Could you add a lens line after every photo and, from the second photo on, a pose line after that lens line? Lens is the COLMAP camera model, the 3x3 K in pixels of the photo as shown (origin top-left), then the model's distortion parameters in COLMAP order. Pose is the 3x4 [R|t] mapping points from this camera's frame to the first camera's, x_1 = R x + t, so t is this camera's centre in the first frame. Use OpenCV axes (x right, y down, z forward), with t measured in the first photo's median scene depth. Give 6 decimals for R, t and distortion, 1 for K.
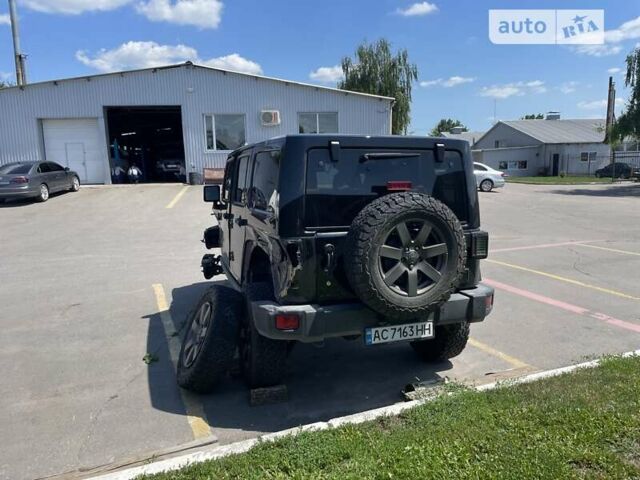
lens RADIAL K [[484.7, 0, 329.1], [0, 484.7, 238.6], [0, 0, 1]] dist [0.063218, -0.079055]
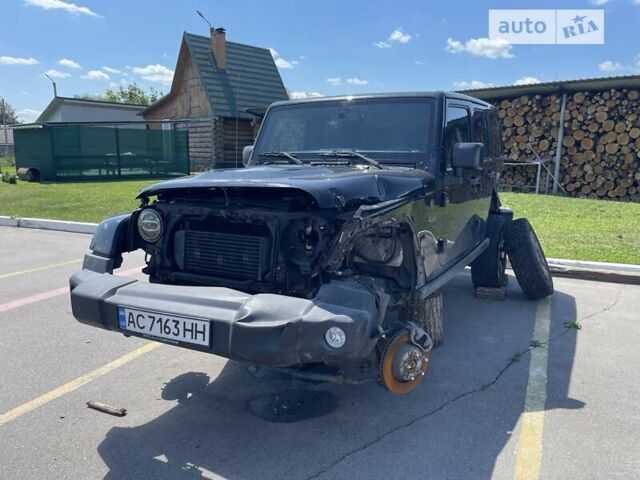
lens RADIAL K [[484.7, 0, 331.5], [0, 484.7, 237.6], [0, 0, 1]] dist [0.063218, -0.079055]
pose [[-0.676206, -0.136859, 0.723889, -0.137518], [0.096083, 0.957817, 0.270839, -0.041881], [-0.730420, 0.252697, -0.634532, 0.366815]]
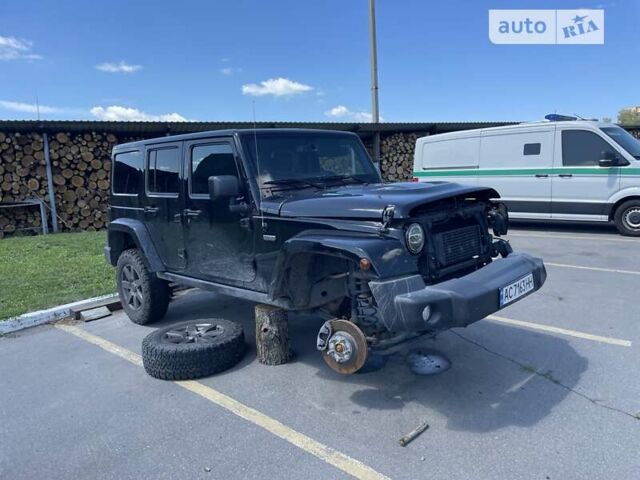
lens RADIAL K [[484.7, 0, 323.2], [0, 484.7, 240.3], [0, 0, 1]] dist [0.063218, -0.079055]
pose [[-0.910252, 0.100253, -0.401736, 0.054998], [-0.007046, 0.966354, 0.257118, -0.049832], [0.413996, 0.236873, -0.878919, 0.428248]]
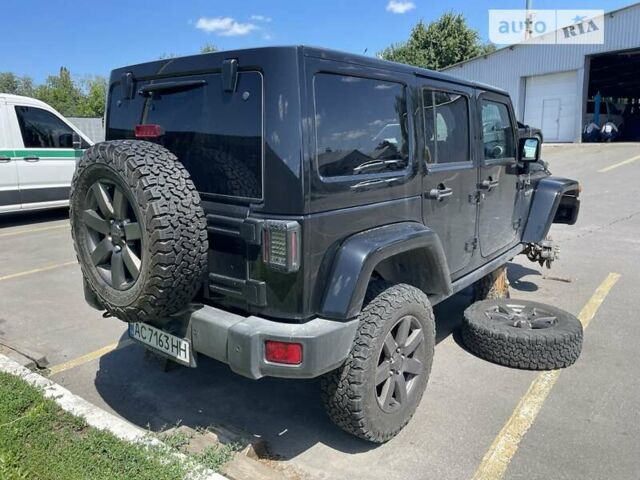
lens RADIAL K [[484.7, 0, 319.7], [0, 484.7, 243.8], [0, 0, 1]] dist [0.063218, -0.079055]
pose [[0.492044, 0.185786, -0.850516, 0.128303], [-0.108588, 0.982431, 0.151780, -0.012483], [0.863772, 0.017673, 0.503573, 0.124774]]
